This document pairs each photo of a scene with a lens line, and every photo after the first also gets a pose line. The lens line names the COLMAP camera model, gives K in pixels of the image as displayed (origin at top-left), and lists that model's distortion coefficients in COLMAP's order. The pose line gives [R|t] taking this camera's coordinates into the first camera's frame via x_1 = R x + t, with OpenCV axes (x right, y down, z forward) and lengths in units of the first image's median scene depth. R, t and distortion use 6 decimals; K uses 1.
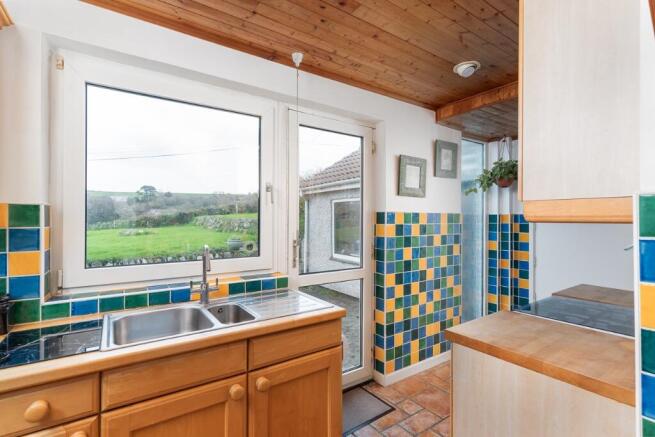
lens RADIAL K [[315.3, 0, 327.6], [0, 315.3, 219.2], [0, 0, 1]] dist [0.006614, 0.000502]
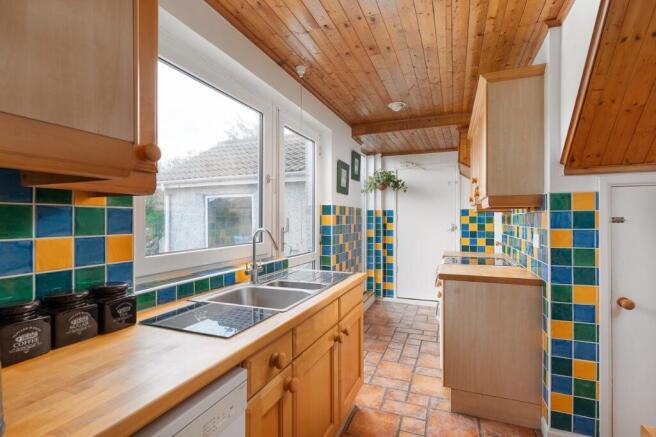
lens RADIAL K [[315.8, 0, 330.9], [0, 315.8, 218.5], [0, 0, 1]] dist [0.006614, 0.000502]
pose [[0.830314, -0.001957, 0.557293, -0.408334], [0.004002, 0.999989, -0.002451, 0.026553], [-0.557282, 0.004265, 0.830312, -0.018682]]
